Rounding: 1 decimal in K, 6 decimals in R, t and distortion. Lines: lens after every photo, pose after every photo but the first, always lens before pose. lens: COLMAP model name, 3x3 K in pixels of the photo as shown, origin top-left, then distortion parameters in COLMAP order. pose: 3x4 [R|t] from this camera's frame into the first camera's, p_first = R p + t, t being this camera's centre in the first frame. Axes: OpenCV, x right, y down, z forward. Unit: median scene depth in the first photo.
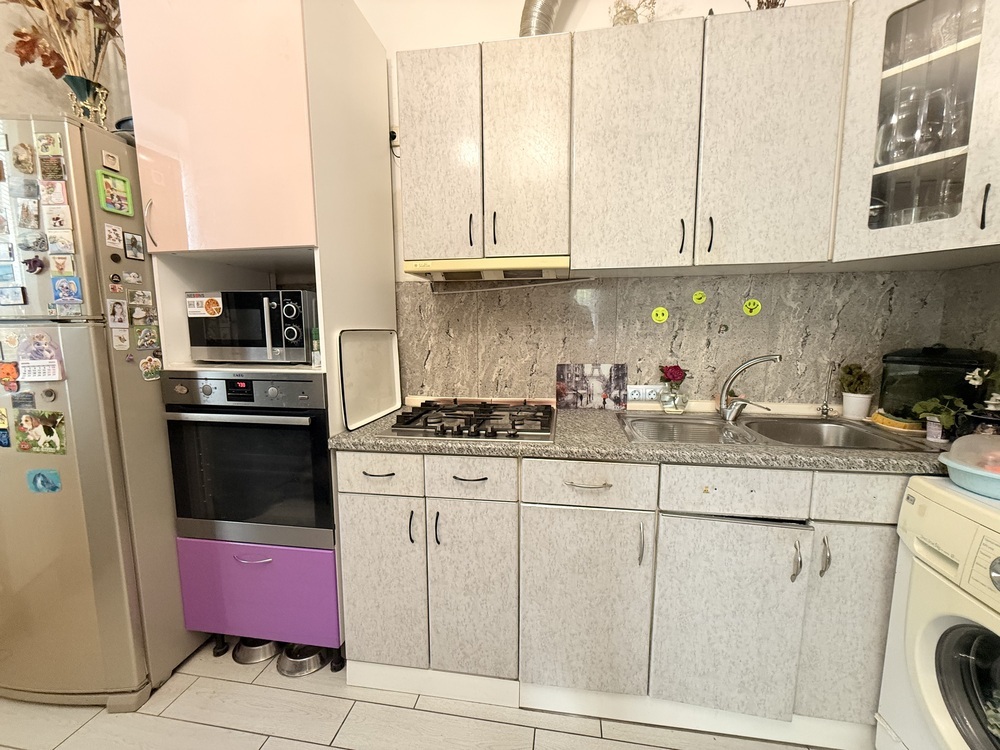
lens RADIAL K [[397.2, 0, 499.1], [0, 397.2, 378.7], [0, 0, 1]] dist [0.000564, 0.000300]
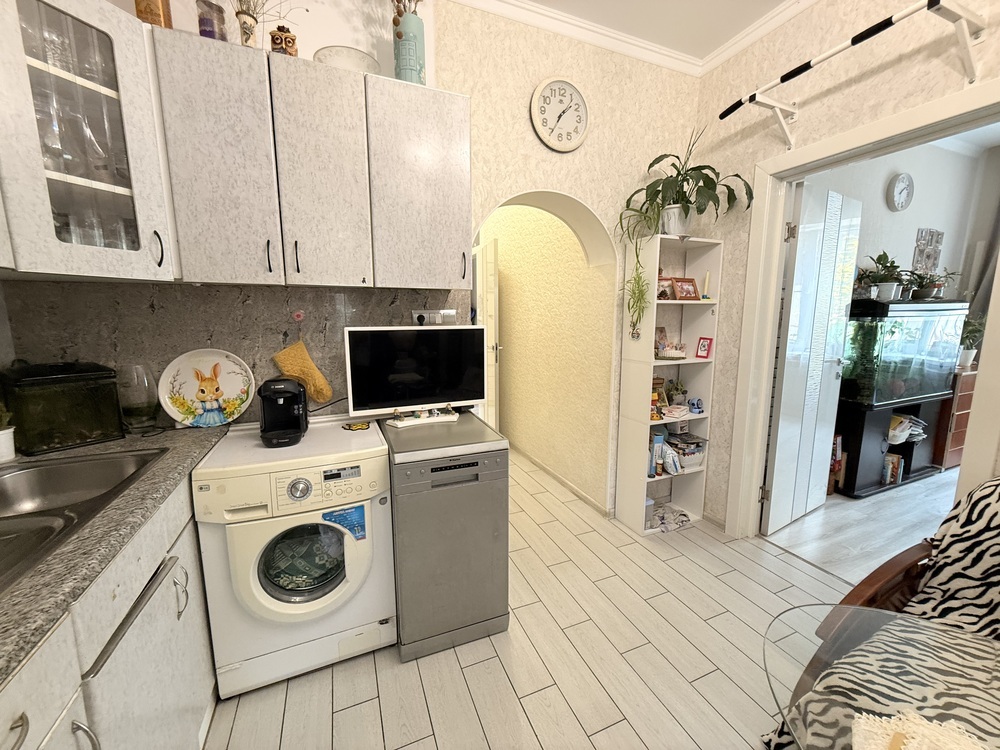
lens RADIAL K [[397.2, 0, 497.7], [0, 397.2, 373.3], [0, 0, 1]] dist [0.000564, 0.000300]
pose [[-0.526681, -0.108445, 0.843117, -0.413640], [0.113014, 0.974092, 0.195889, -0.169909], [-0.842517, 0.198455, -0.500780, 0.778151]]
